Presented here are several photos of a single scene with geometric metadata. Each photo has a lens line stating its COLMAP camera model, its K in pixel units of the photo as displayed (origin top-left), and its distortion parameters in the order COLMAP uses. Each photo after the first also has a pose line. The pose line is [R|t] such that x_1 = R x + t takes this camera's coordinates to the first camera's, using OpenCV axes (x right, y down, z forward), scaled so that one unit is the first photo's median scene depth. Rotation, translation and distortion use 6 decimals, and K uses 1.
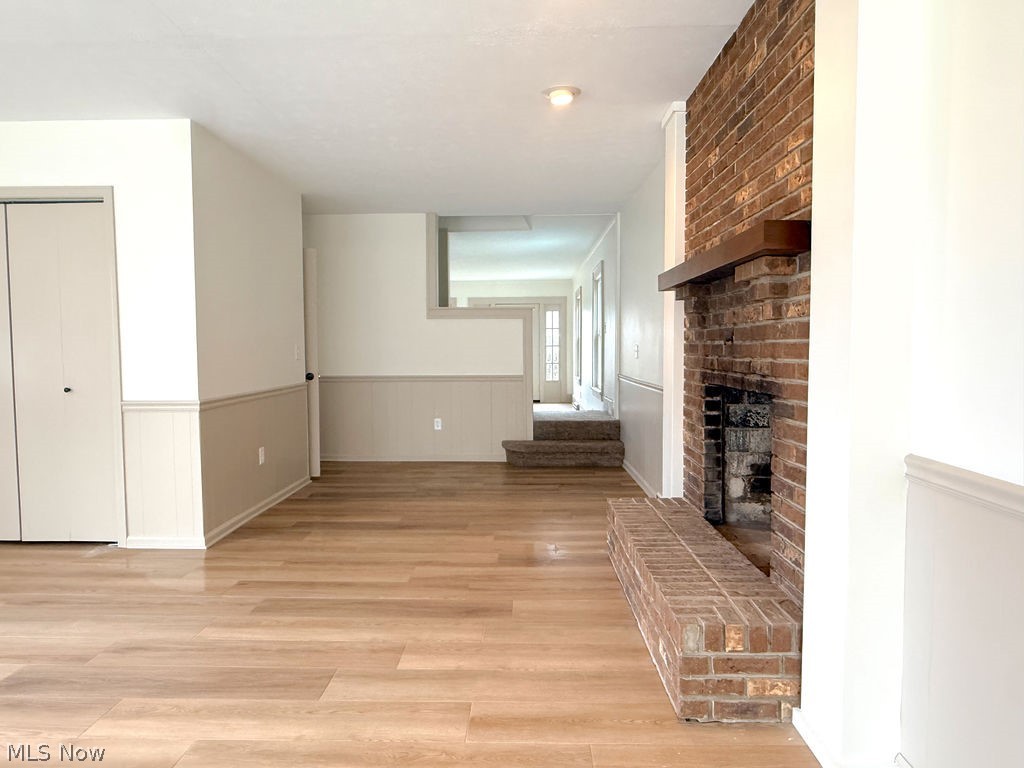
lens RADIAL K [[657.1, 0, 506.3], [0, 657.1, 385.1], [0, 0, 1]] dist [-0.004965, -0.000151]
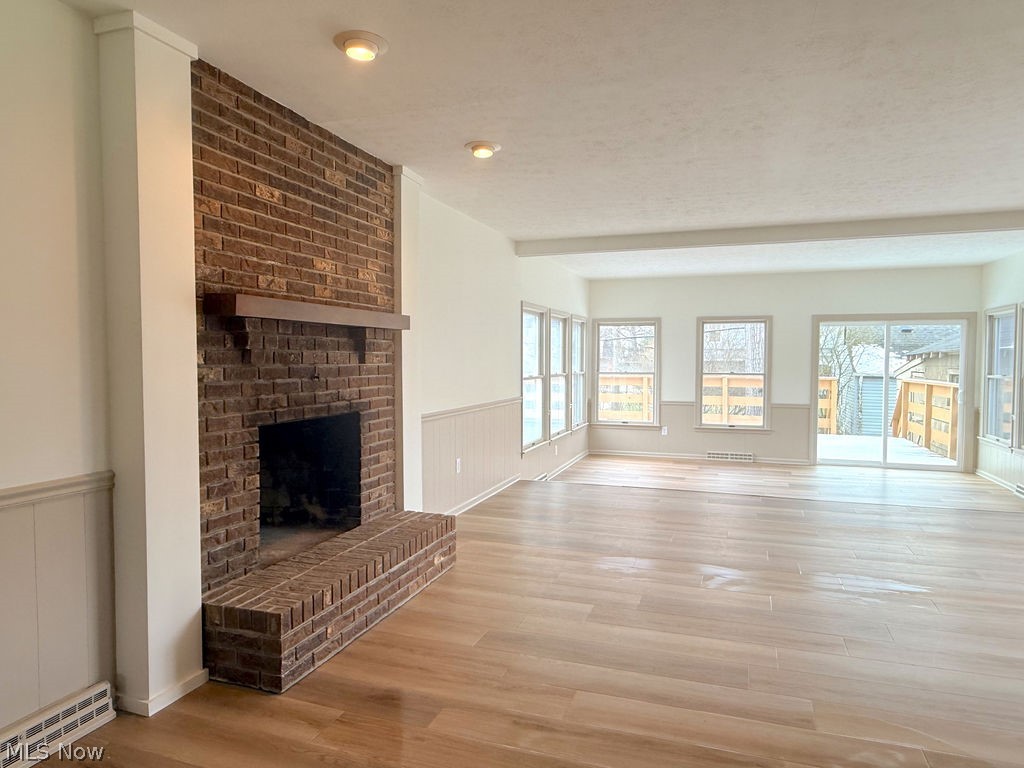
lens RADIAL K [[657.1, 0, 506.3], [0, 657.1, 385.1], [0, 0, 1]] dist [-0.004965, -0.000151]
pose [[-0.950278, -0.008408, 0.311289, -0.313420], [0.022440, 0.995188, 0.095381, -0.139026], [-0.310593, 0.097624, -0.945517, 1.748194]]
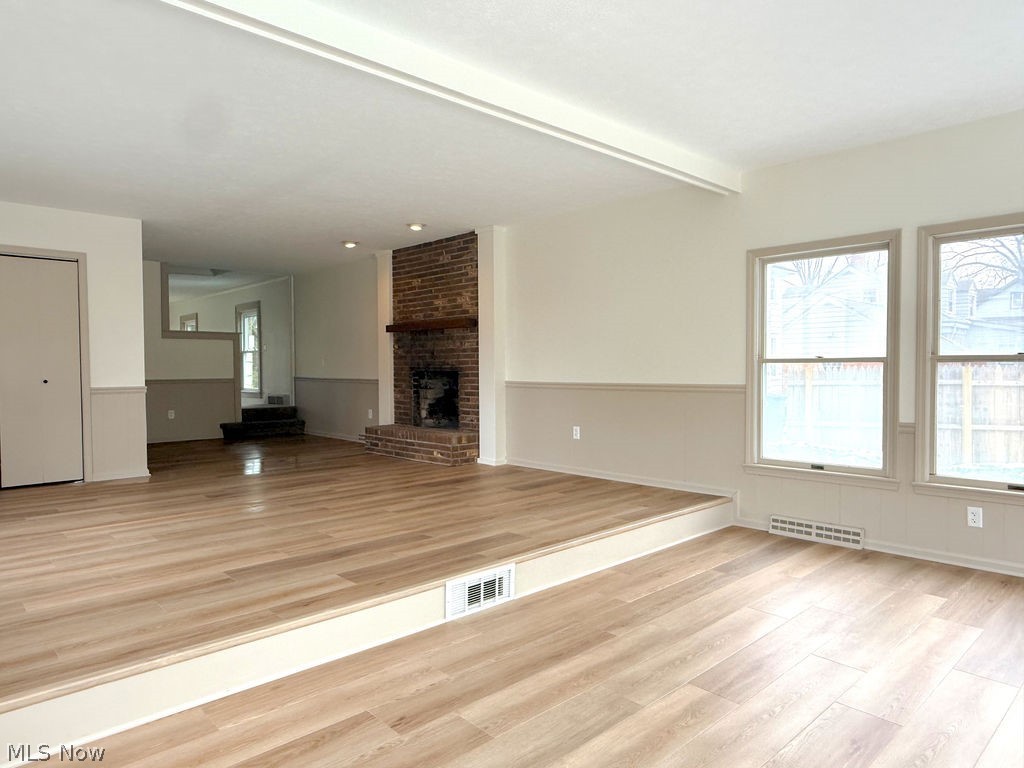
lens RADIAL K [[657.1, 0, 506.3], [0, 657.1, 385.1], [0, 0, 1]] dist [-0.004965, -0.000151]
pose [[0.715077, -0.019303, 0.698779, -1.156187], [0.043324, 0.998921, -0.016740, 0.104287], [-0.697702, 0.042244, 0.715141, -0.991486]]
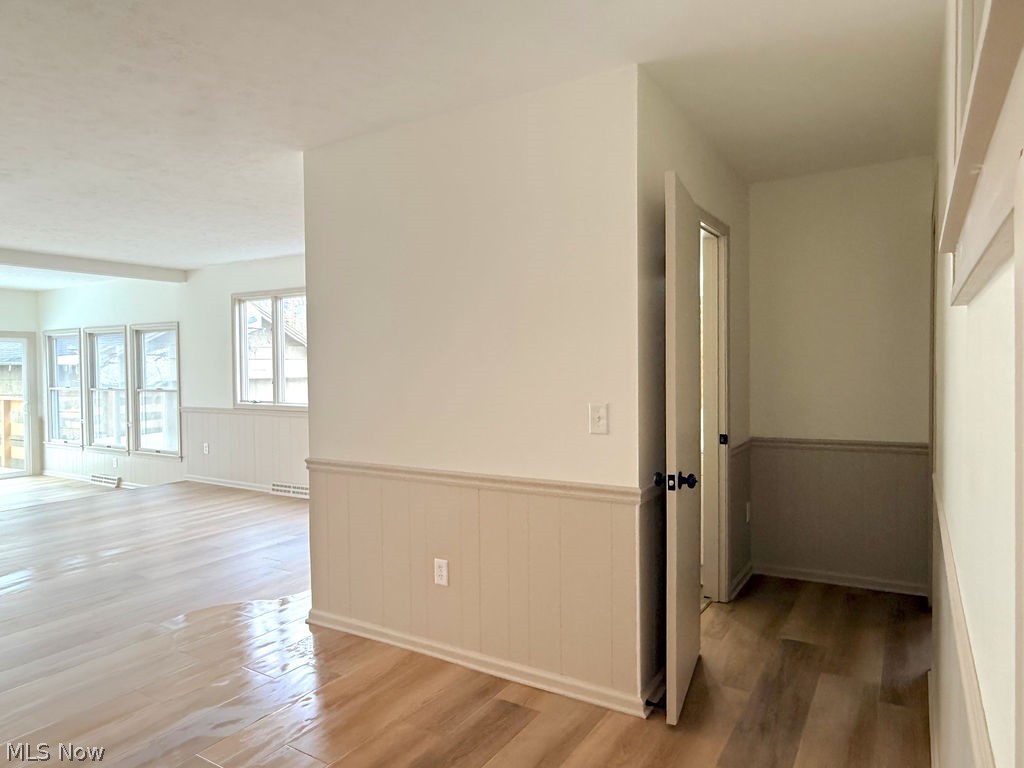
lens RADIAL K [[657.1, 0, 506.3], [0, 657.1, 385.1], [0, 0, 1]] dist [-0.004965, -0.000151]
pose [[-0.497578, 0.032910, -0.866794, 0.207421], [-0.043289, 0.997093, 0.062707, -0.174293], [0.866338, 0.068724, -0.494707, 1.967633]]
